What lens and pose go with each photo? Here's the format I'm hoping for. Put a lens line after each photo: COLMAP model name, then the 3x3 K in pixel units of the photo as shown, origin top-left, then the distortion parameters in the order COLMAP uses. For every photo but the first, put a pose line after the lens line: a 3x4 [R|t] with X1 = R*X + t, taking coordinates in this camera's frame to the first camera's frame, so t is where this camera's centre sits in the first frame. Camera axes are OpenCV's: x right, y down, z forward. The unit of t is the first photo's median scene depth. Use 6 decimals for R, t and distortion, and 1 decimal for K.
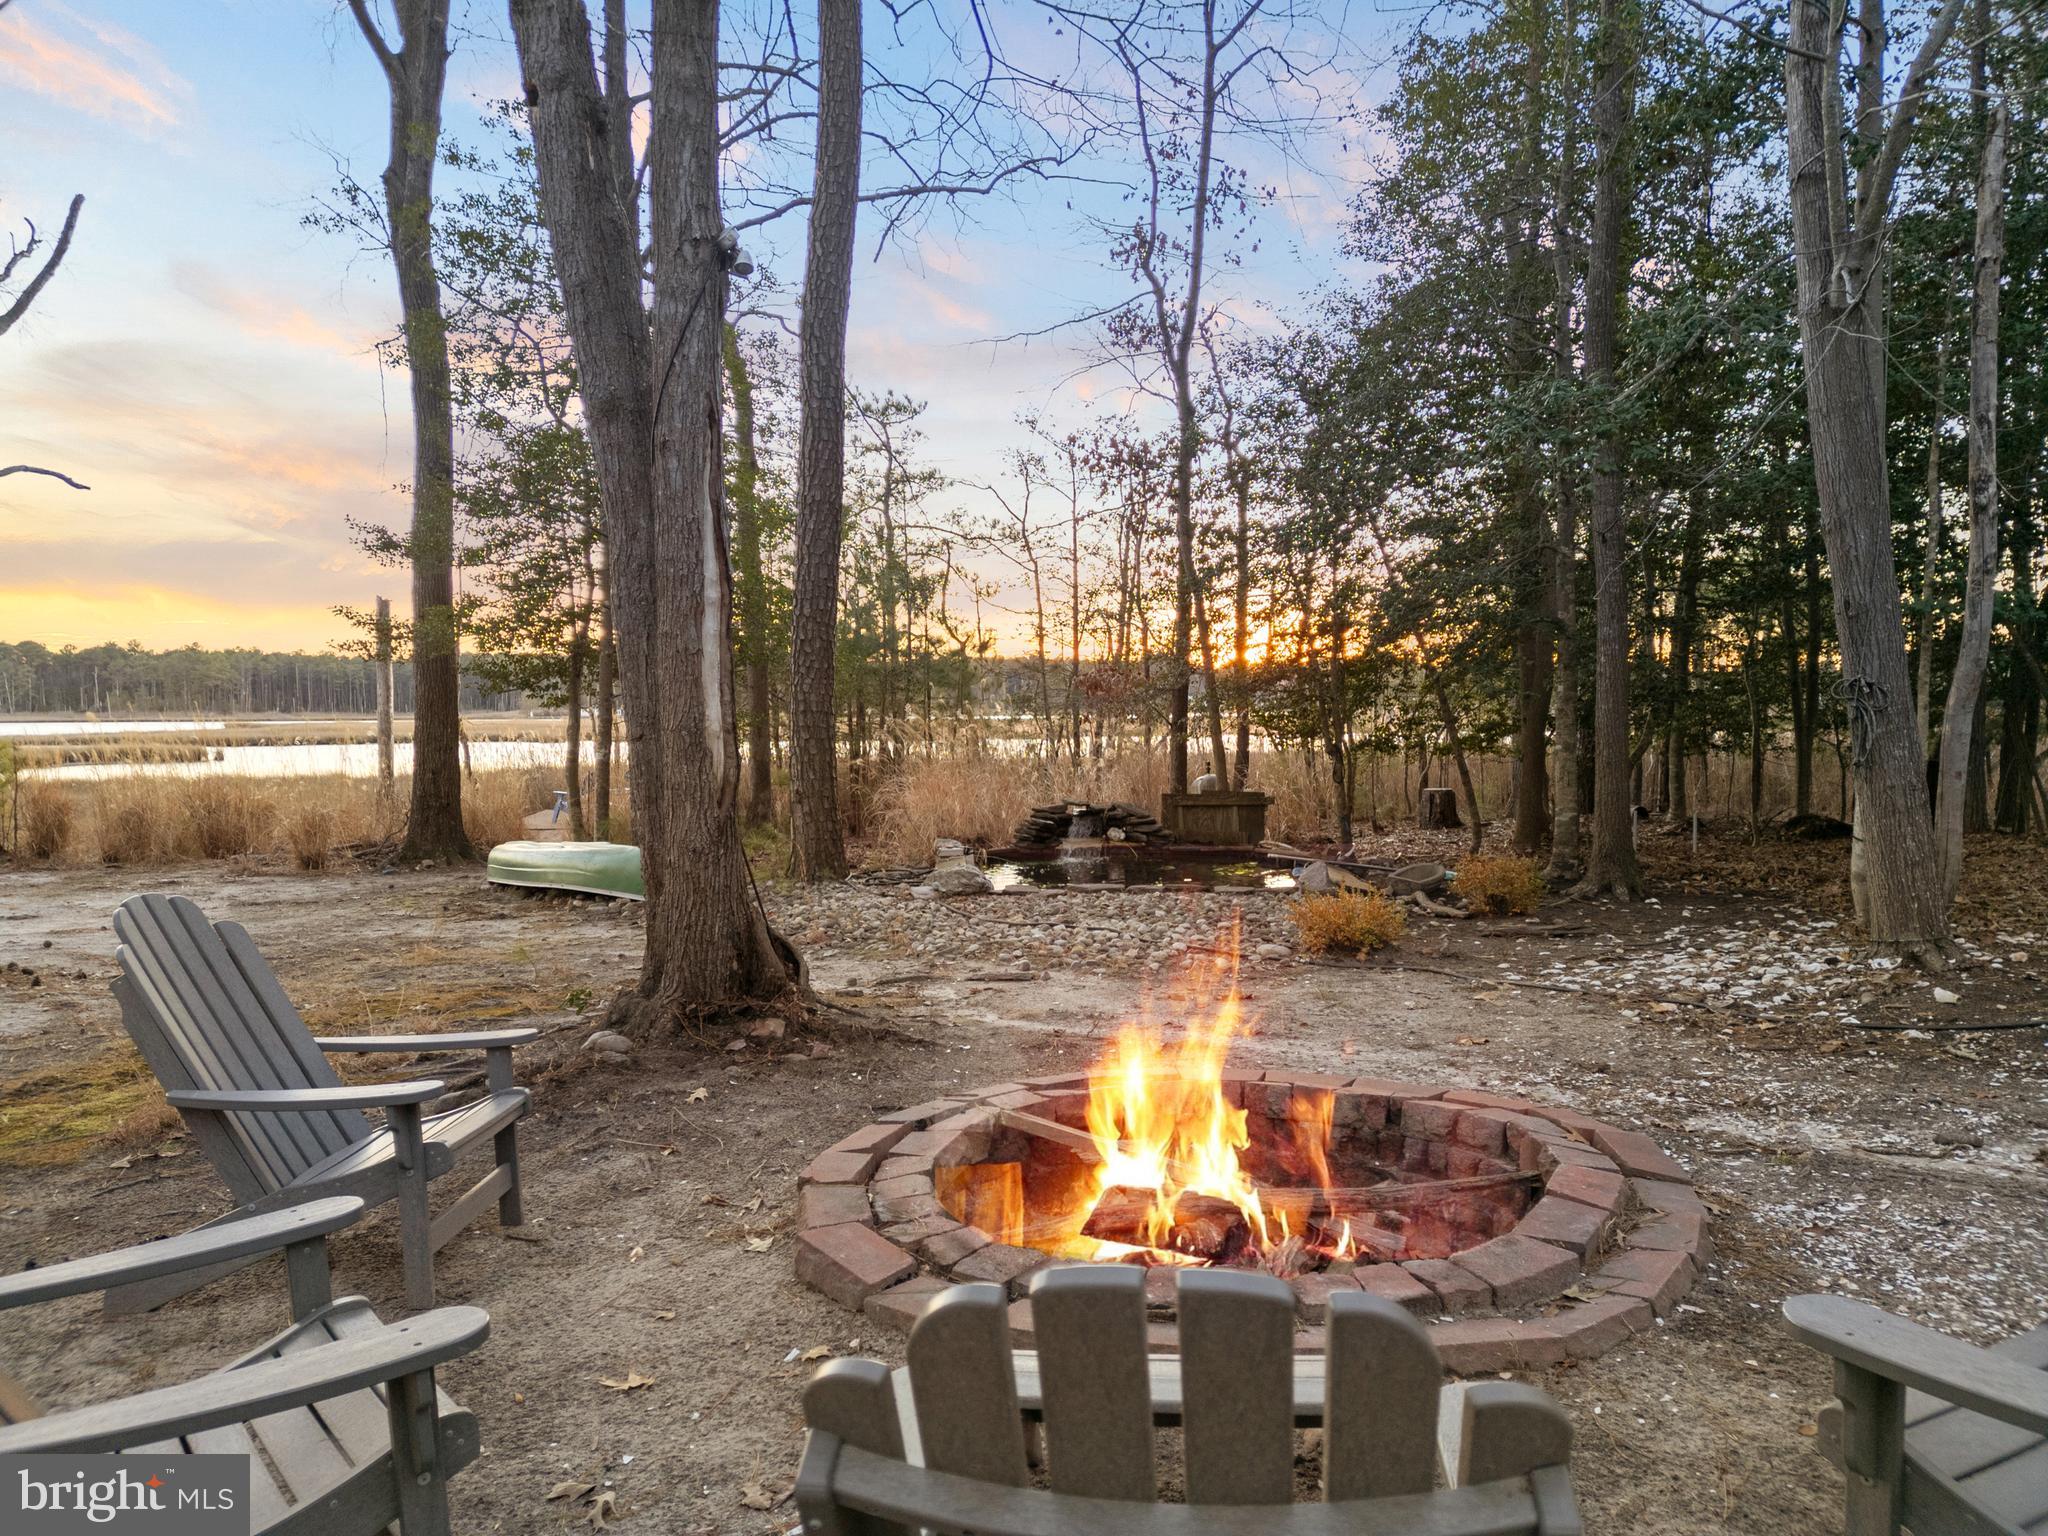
lens RADIAL K [[1452.0, 0, 1011.9], [0, 1452.0, 772.4], [0, 0, 1]] dist [0.075904, 0.001043]
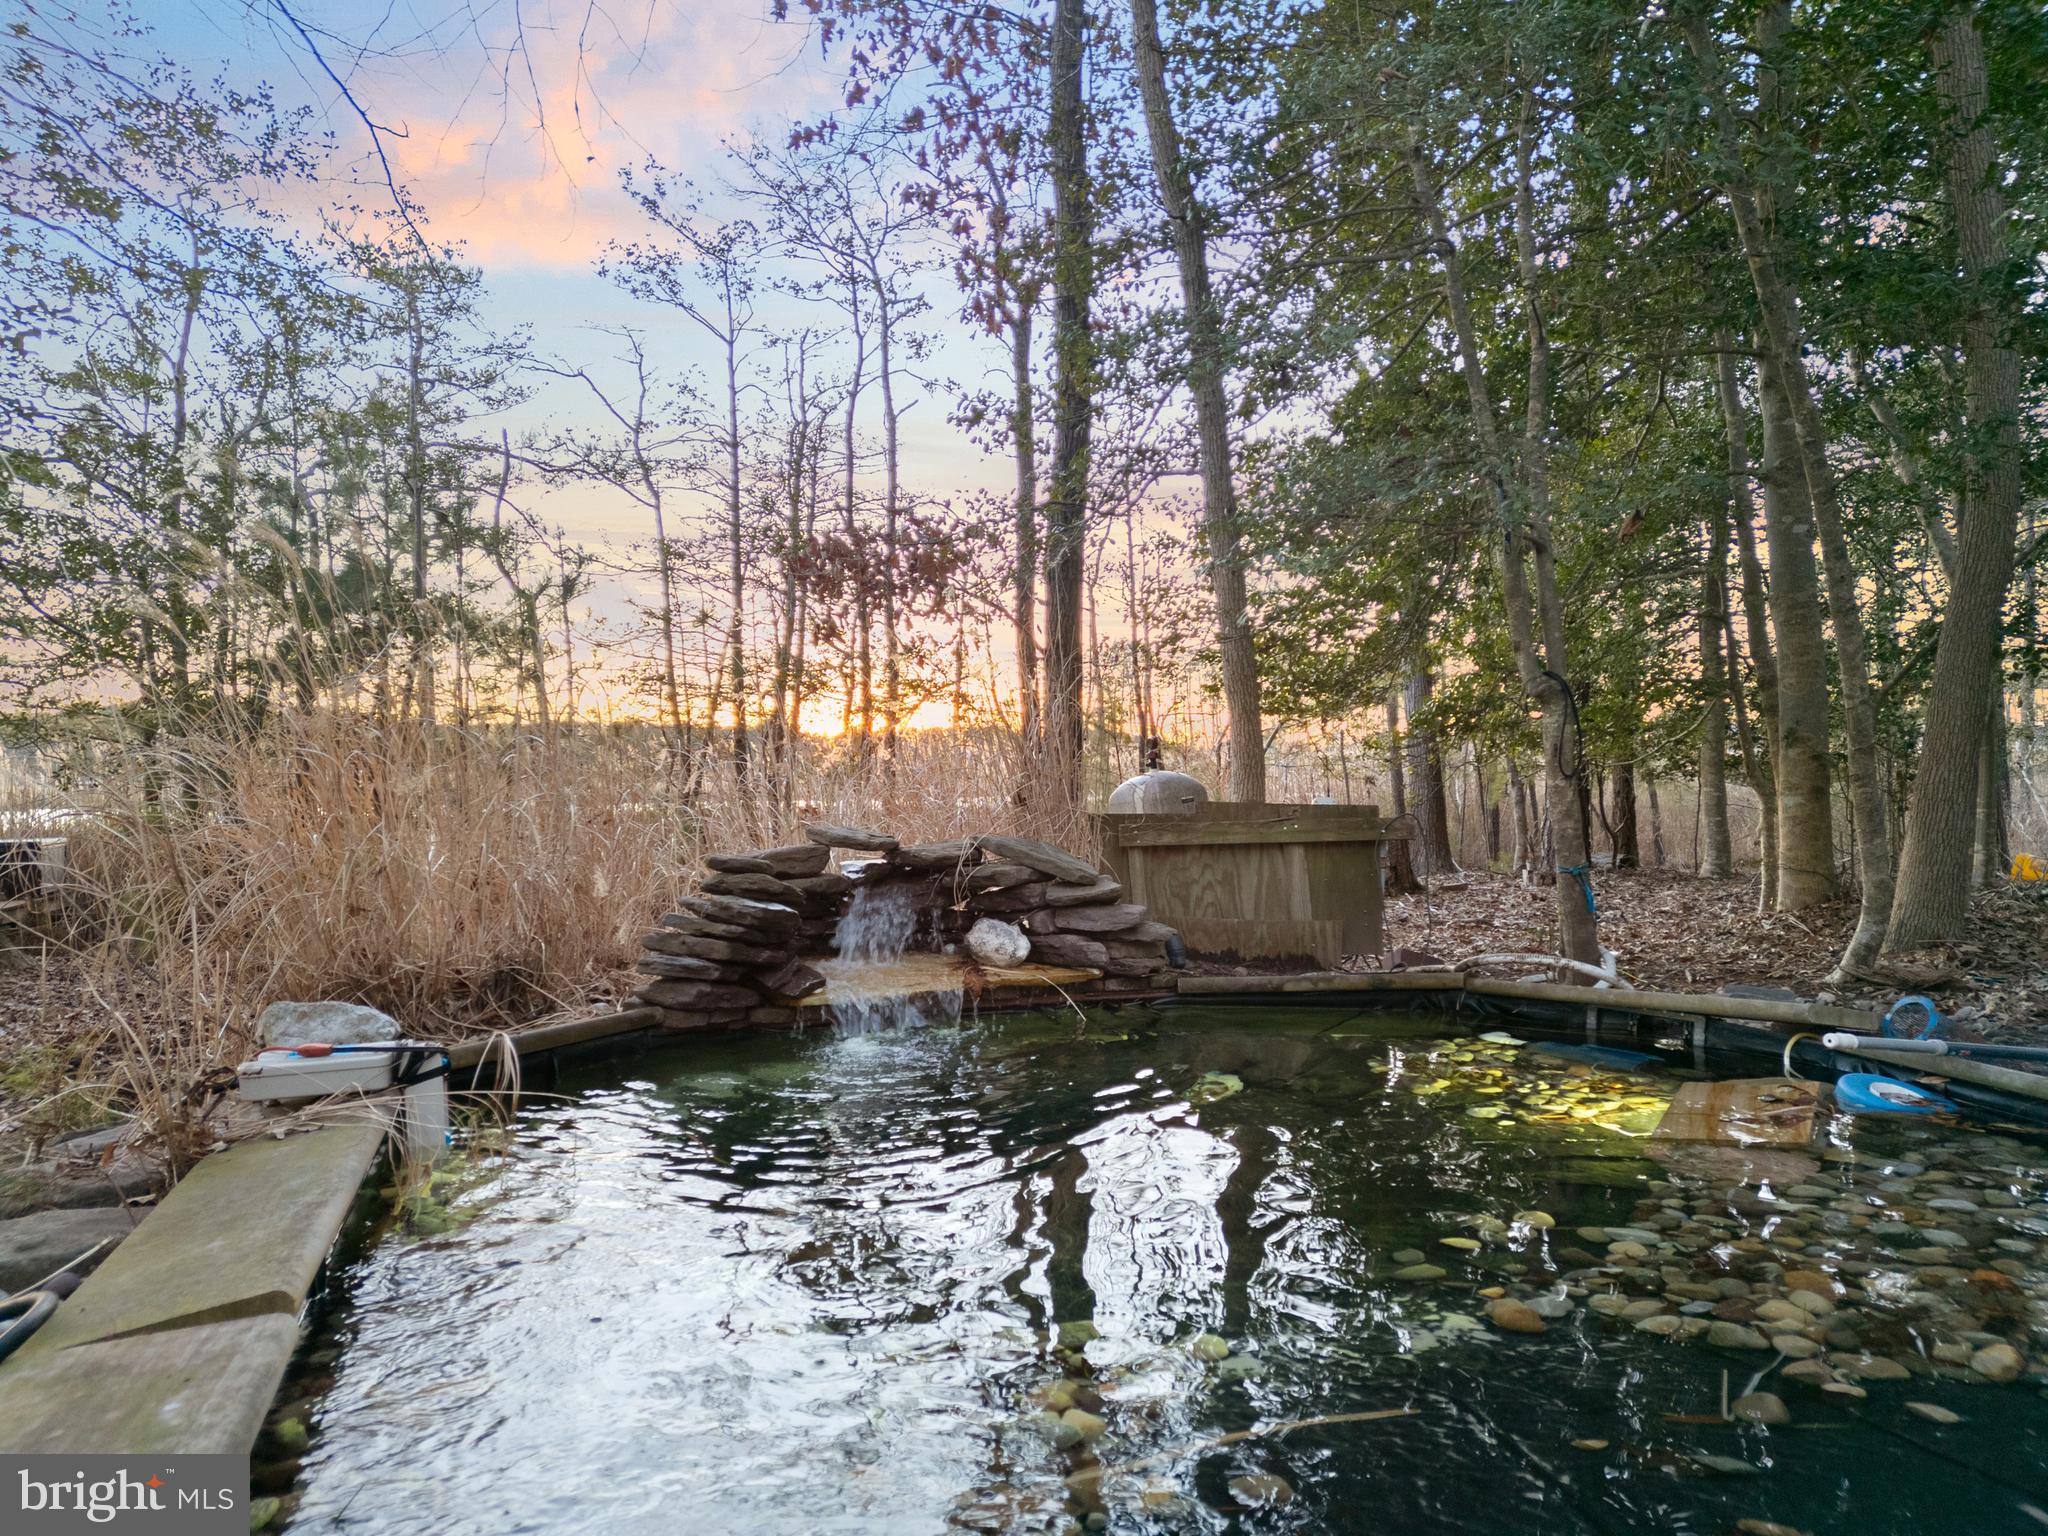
lens RADIAL K [[1452.0, 0, 1024.4], [0, 1452.0, 773.3], [0, 0, 1]] dist [0.075904, 0.001043]
pose [[0.962579, 0.003482, 0.270980, -0.004102], [0.009607, 0.998850, -0.046963, 0.021983], [-0.270832, 0.047809, 0.961439, 0.702859]]
